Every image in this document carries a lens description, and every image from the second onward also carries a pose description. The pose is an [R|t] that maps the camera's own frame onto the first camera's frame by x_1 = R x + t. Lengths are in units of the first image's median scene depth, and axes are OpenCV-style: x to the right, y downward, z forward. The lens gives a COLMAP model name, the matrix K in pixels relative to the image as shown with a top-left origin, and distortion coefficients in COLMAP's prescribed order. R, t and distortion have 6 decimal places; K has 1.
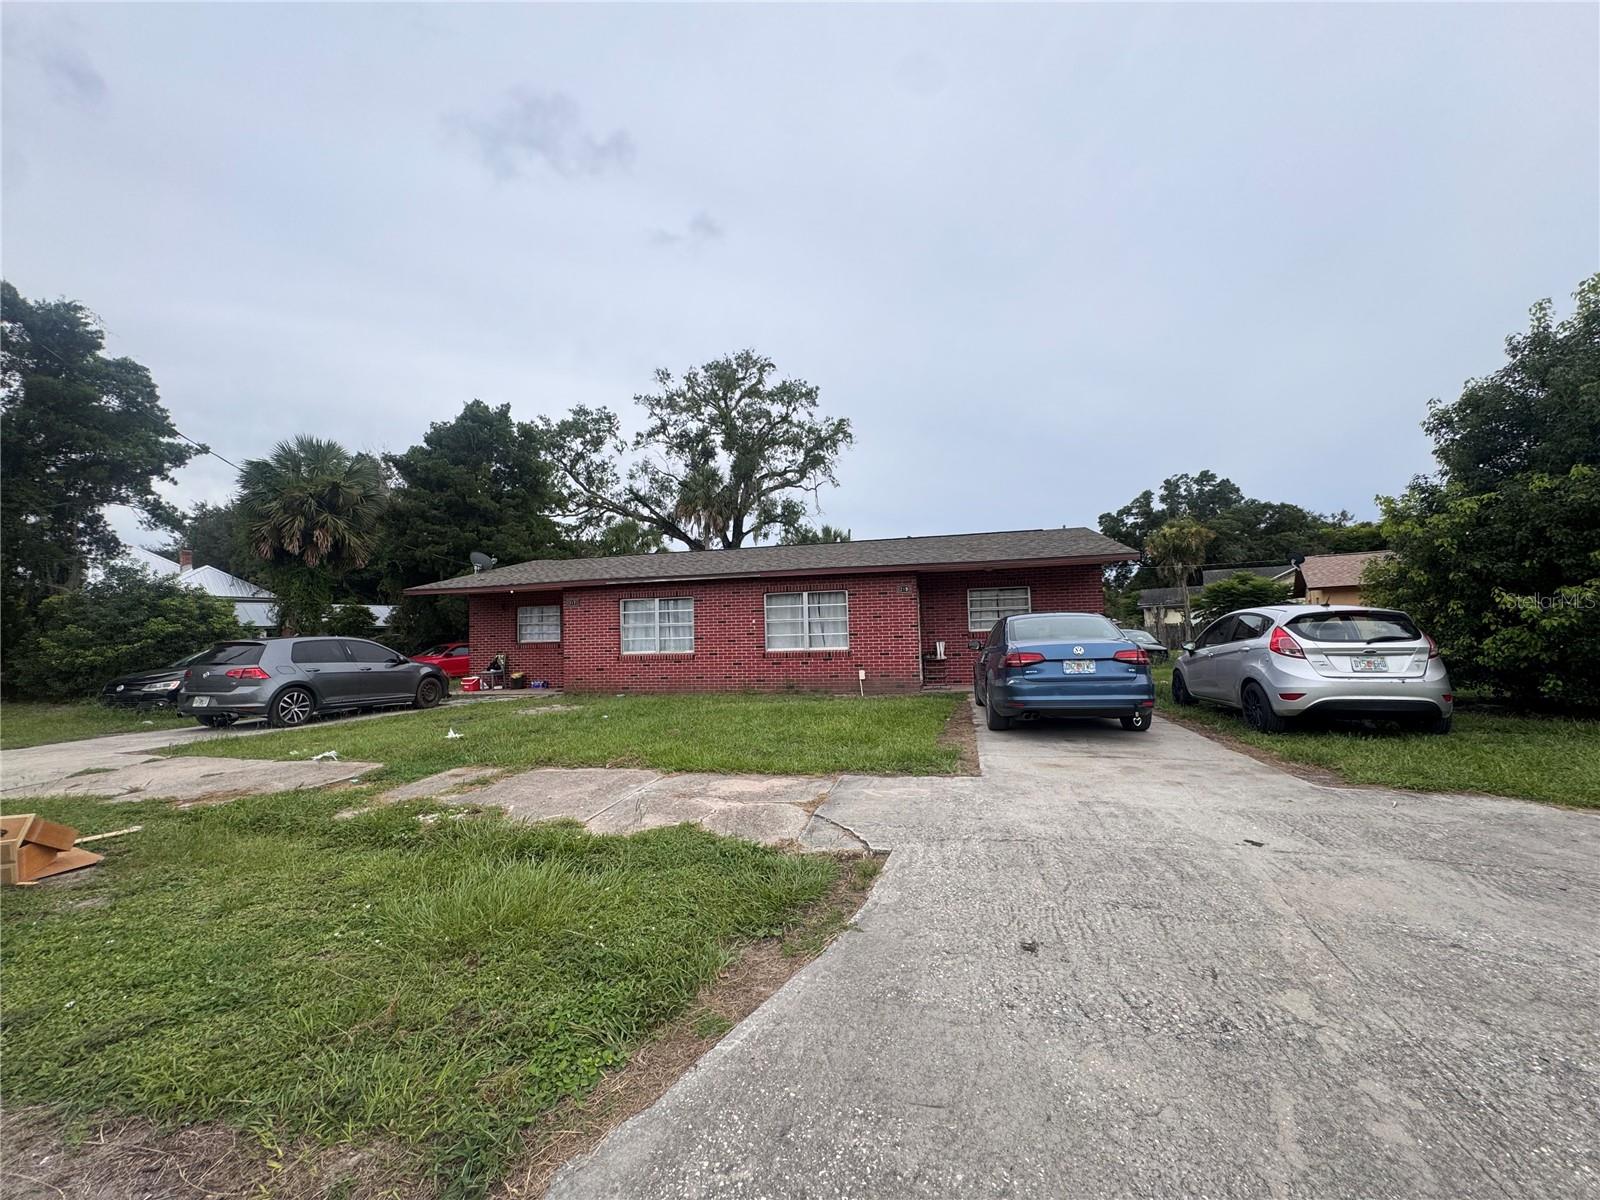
lens RADIAL K [[641.5, 0, 800.0], [0, 641.5, 600.0], [0, 0, 1]] dist [-0.002035, 0.000248]
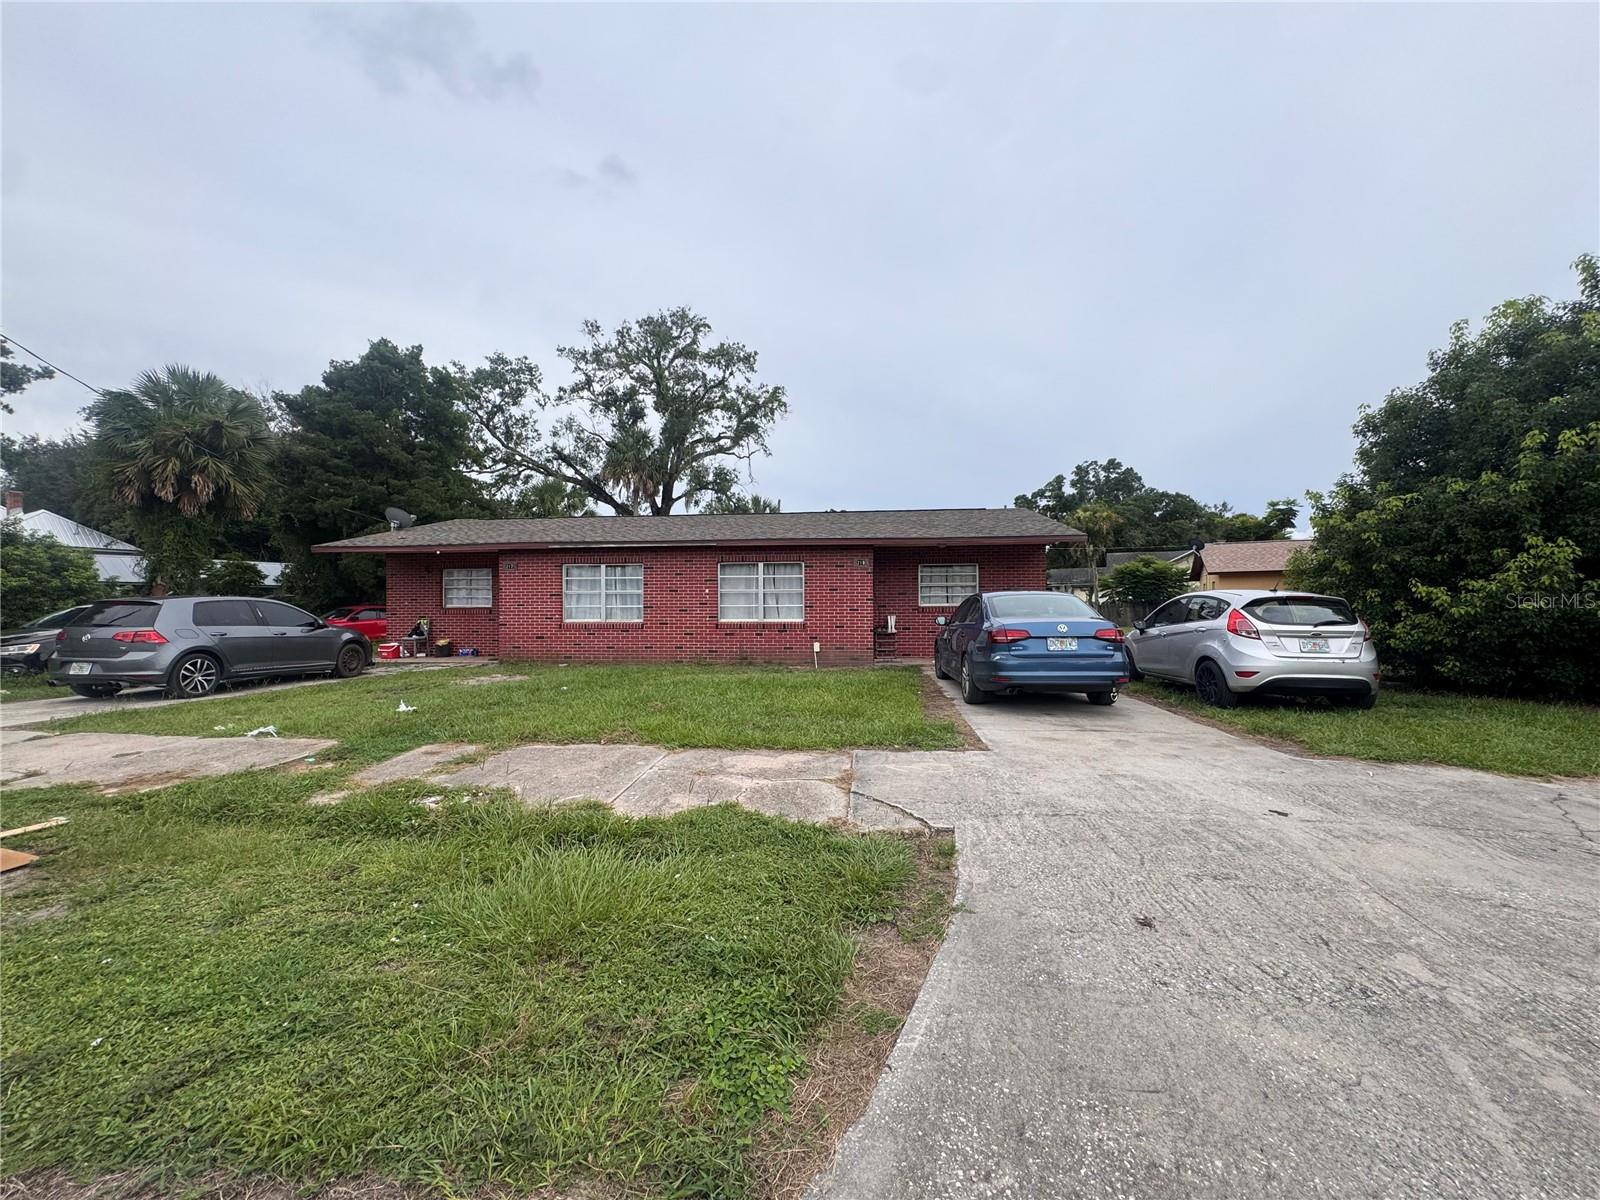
lens RADIAL K [[641.5, 0, 800.0], [0, 641.5, 600.0], [0, 0, 1]] dist [-0.002035, 0.000248]
pose [[0.991105, 0.023039, 0.131071, -0.060189], [-0.029050, 0.998603, 0.044140, -0.000226], [-0.129871, -0.047555, 0.990390, 0.015062]]
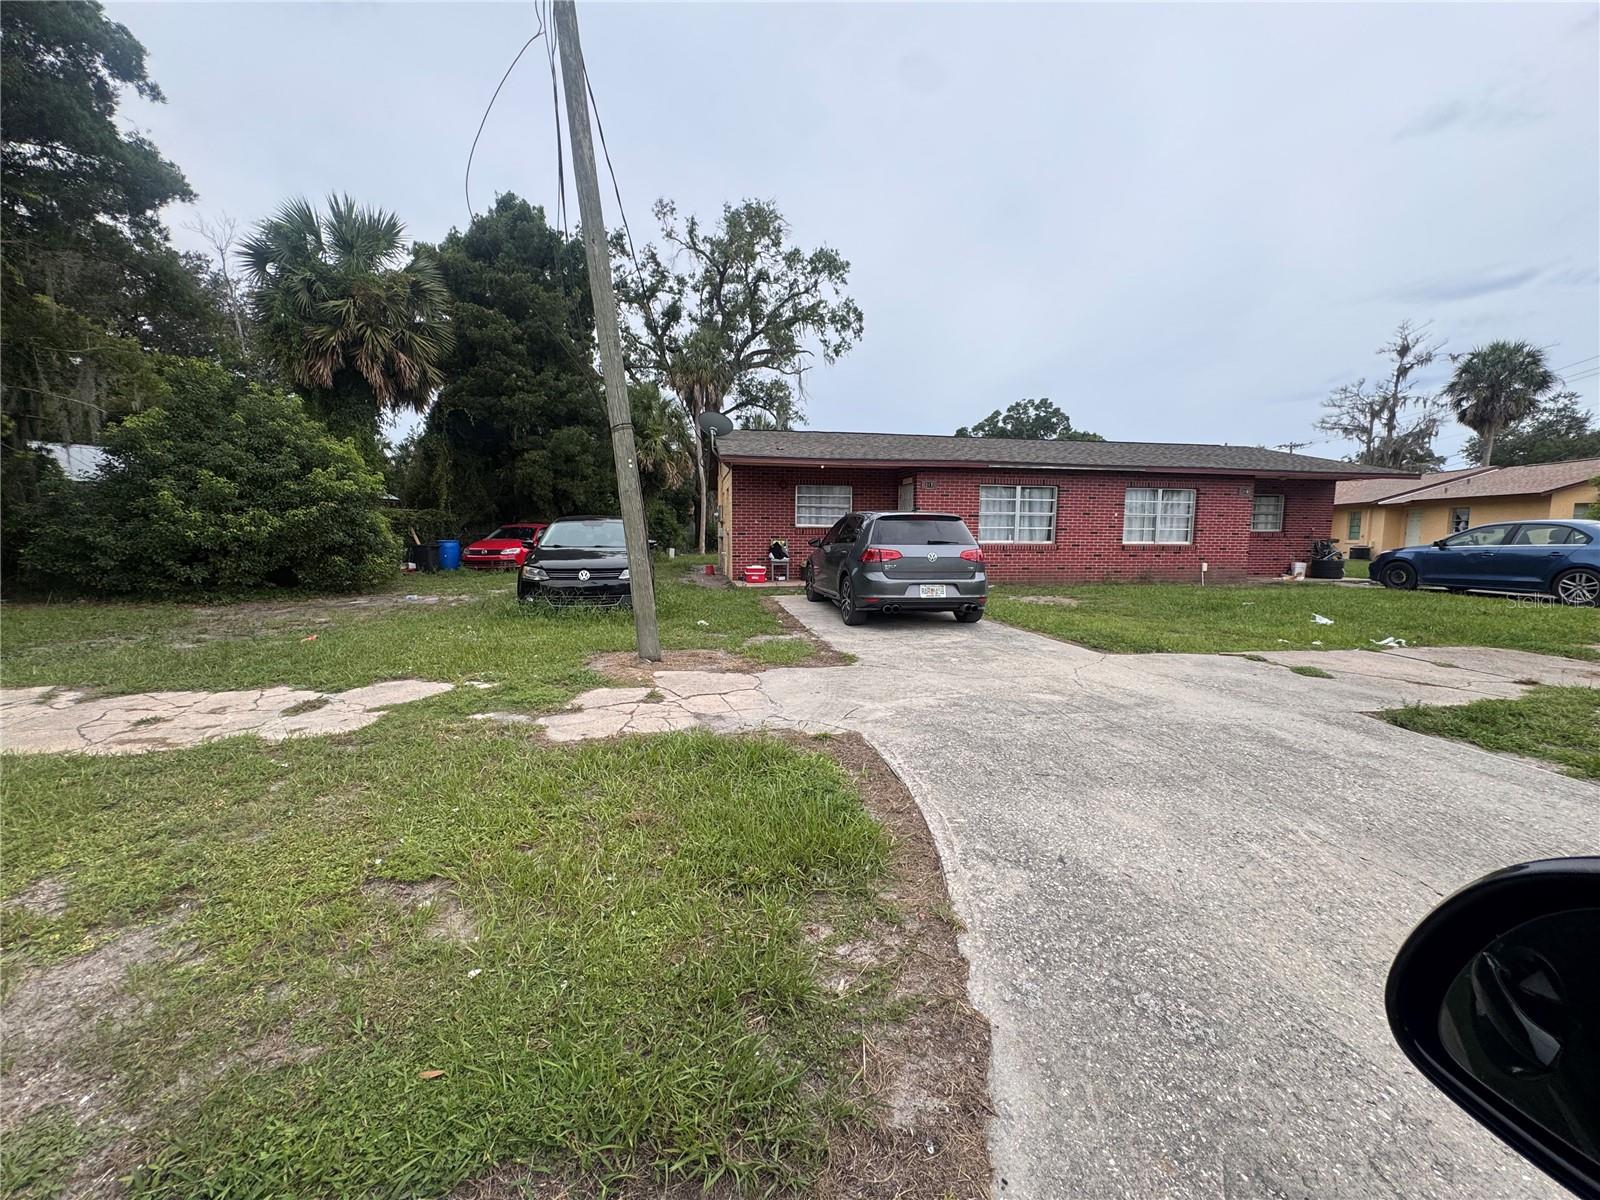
lens RADIAL K [[641.5, 0, 800.0], [0, 641.5, 600.0], [0, 0, 1]] dist [-0.002035, 0.000248]
pose [[0.916926, -0.010987, 0.398905, -0.962908], [-0.052663, 0.987547, 0.148250, 0.043490], [-0.395566, -0.156942, 0.904929, 0.249968]]
